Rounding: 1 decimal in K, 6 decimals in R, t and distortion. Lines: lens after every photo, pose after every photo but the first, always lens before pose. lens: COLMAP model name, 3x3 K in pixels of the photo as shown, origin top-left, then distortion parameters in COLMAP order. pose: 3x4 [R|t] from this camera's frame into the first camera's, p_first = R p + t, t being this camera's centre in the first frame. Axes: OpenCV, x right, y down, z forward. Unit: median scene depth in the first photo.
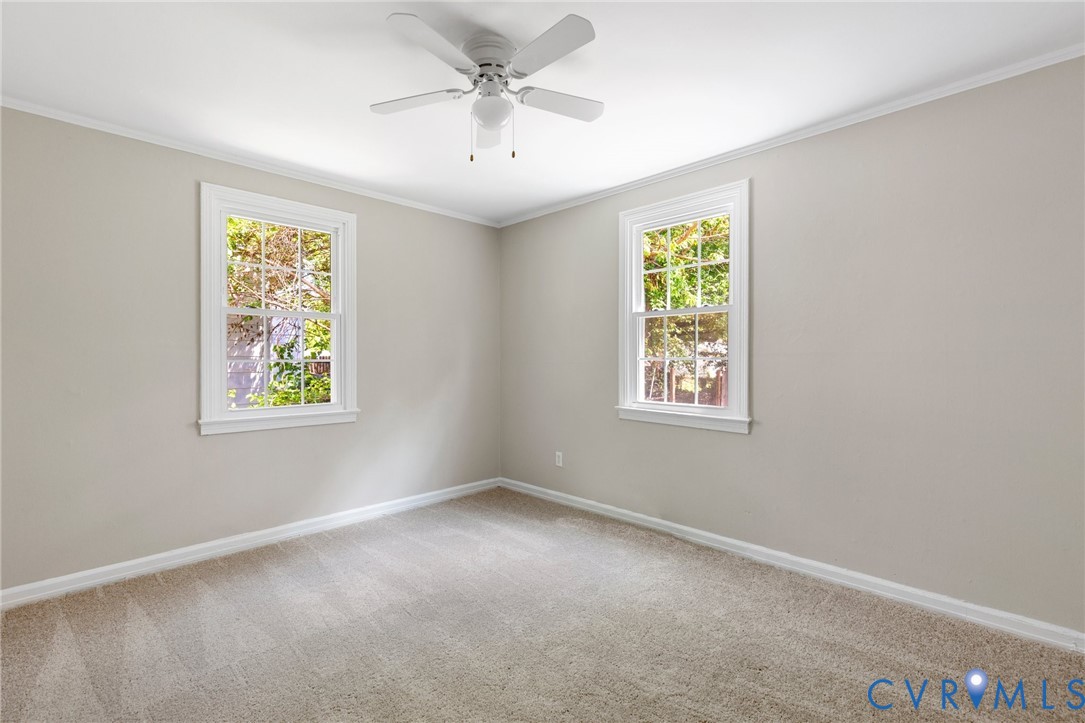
lens RADIAL K [[491.5, 0, 541.7], [0, 491.5, 367.8], [0, 0, 1]] dist [0.009374, -0.000775]
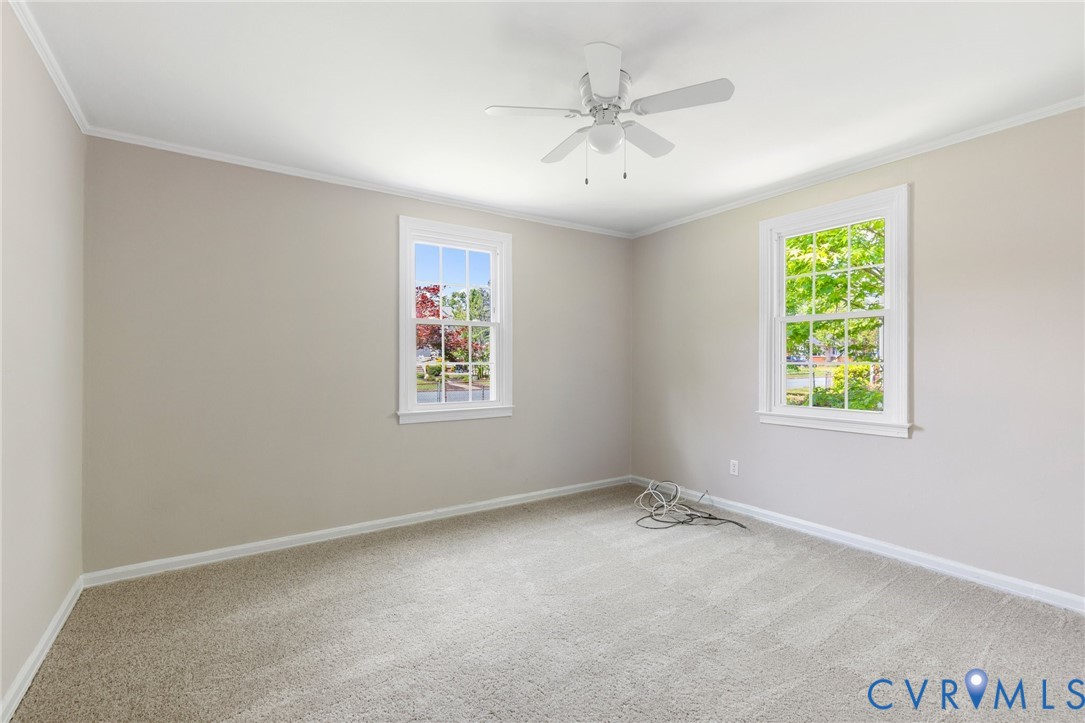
lens RADIAL K [[491.5, 0, 541.6], [0, 491.5, 360.7], [0, 0, 1]] dist [0.009374, -0.000775]
pose [[0.982575, 0.003974, -0.185825, -0.103177], [-0.007631, 0.999791, -0.018968, 0.000972], [0.185711, 0.020056, 0.982400, -0.099268]]
